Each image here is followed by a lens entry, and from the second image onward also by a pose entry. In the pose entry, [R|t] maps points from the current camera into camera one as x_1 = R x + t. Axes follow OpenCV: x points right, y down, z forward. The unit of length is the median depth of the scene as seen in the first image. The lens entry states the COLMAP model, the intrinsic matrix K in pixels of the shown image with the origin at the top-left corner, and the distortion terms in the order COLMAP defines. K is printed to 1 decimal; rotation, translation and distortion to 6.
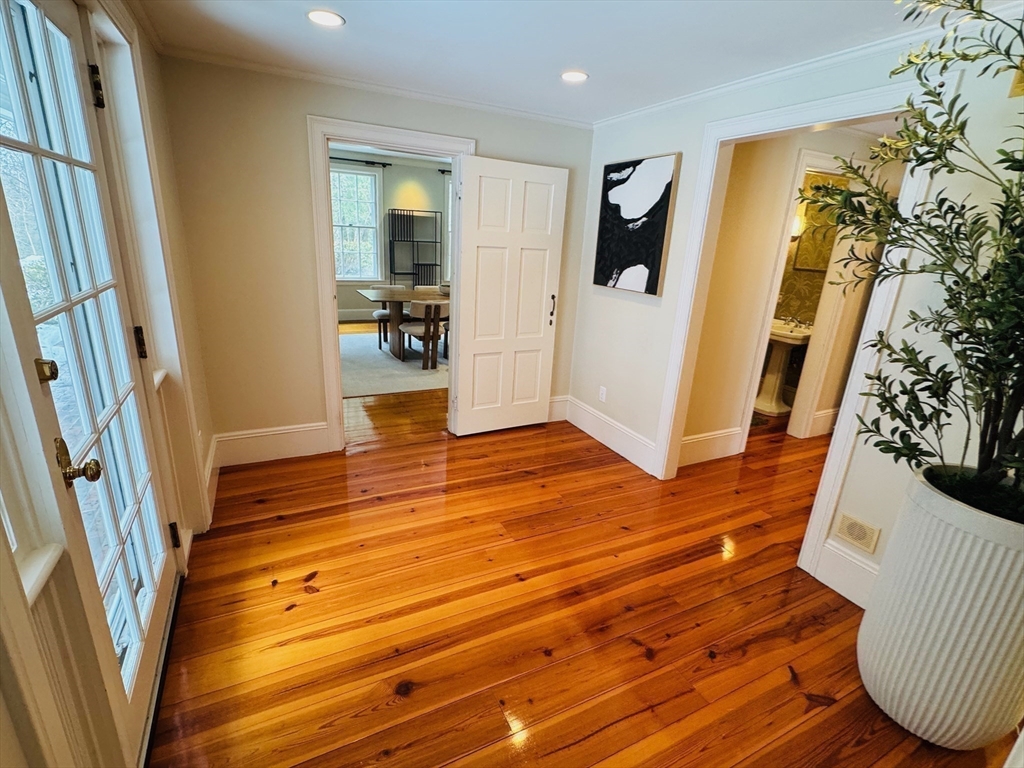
lens RADIAL K [[483.2, 0, 512.3], [0, 483.2, 381.2], [0, 0, 1]] dist [-0.001905, -0.000171]
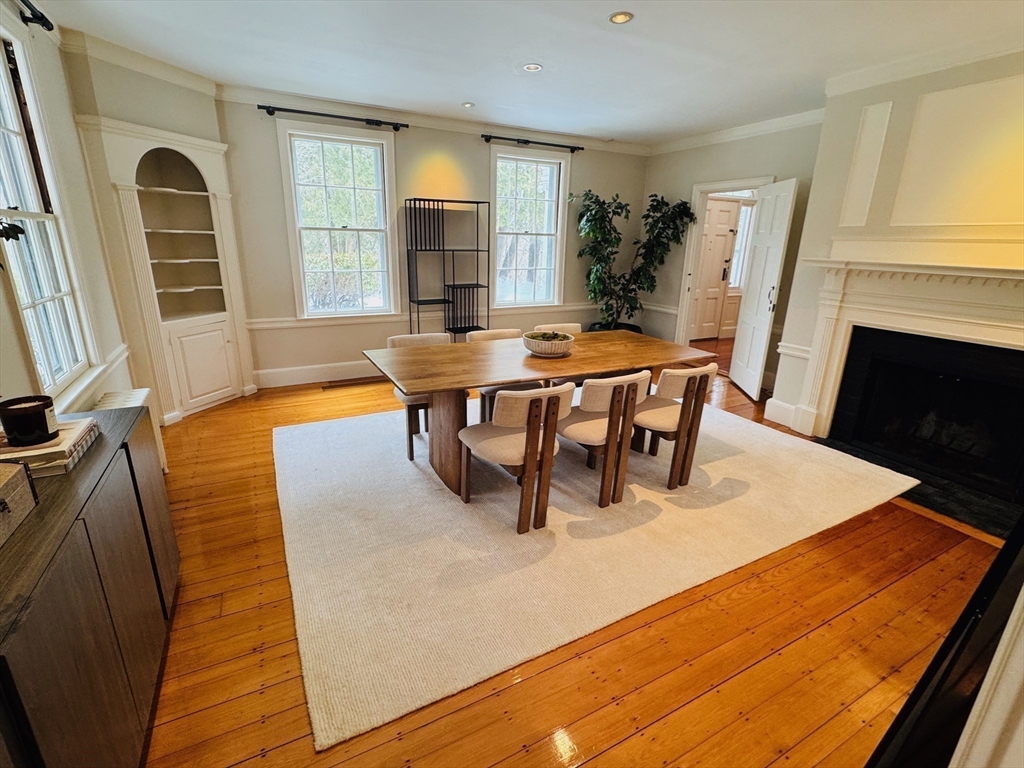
lens RADIAL K [[483.2, 0, 509.9], [0, 483.2, 390.0], [0, 0, 1]] dist [-0.001905, -0.000171]
pose [[0.999535, -0.029635, 0.007227, -0.130747], [0.029567, 0.999519, 0.009380, -0.111007], [-0.007501, -0.009162, 0.999930, 0.369466]]
